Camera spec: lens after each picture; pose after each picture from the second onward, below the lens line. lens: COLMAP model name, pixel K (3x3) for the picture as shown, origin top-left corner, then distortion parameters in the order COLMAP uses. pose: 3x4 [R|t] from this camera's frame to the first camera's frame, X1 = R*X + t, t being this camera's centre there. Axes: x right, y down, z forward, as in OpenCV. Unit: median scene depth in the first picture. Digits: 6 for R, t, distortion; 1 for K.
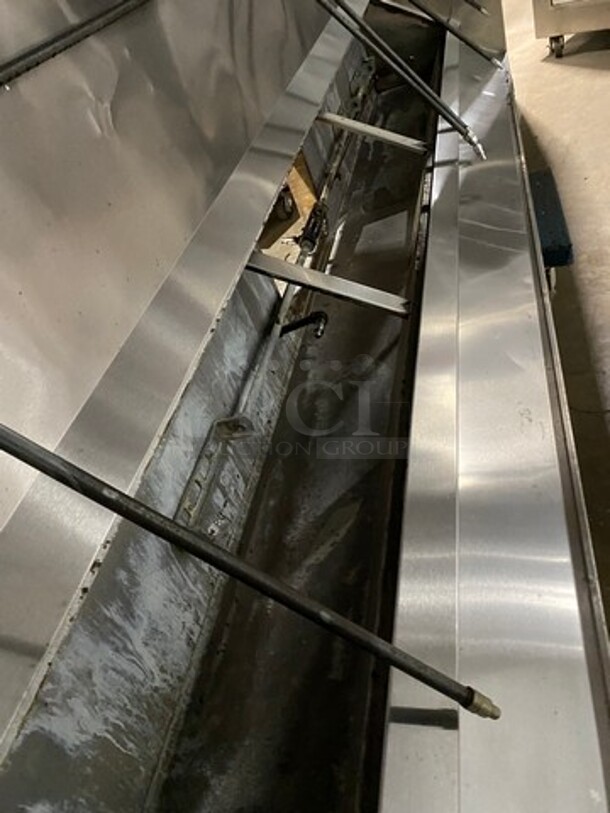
lens RADIAL K [[613.1, 0, 305.0], [0, 613.1, 406.5], [0, 0, 1]] dist [0.016695, -0.004130]
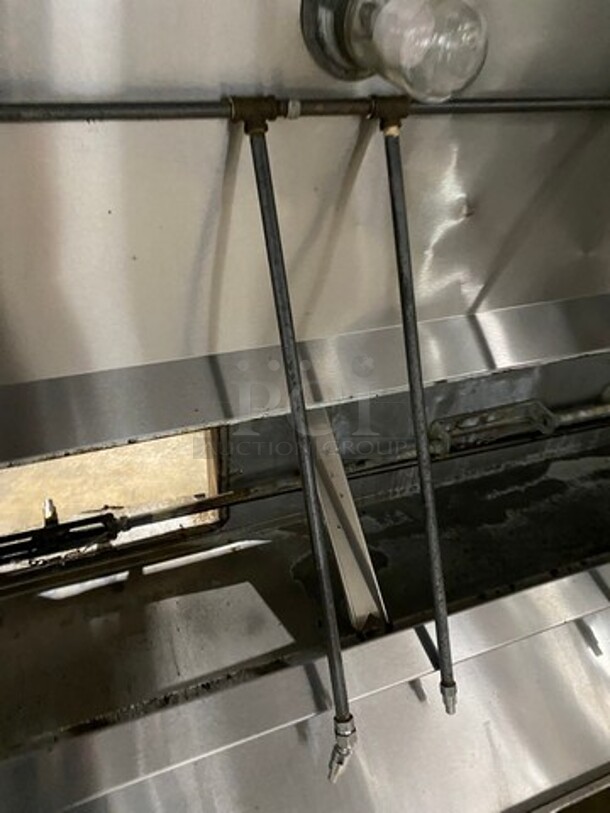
lens RADIAL K [[613.1, 0, 305.0], [0, 613.1, 406.5], [0, 0, 1]] dist [0.016695, -0.004130]
pose [[0.481402, 0.784371, -0.391170, 0.386660], [-0.731348, 0.605437, 0.313968, -1.088506], [0.483096, 0.134937, 0.865107, 0.911199]]
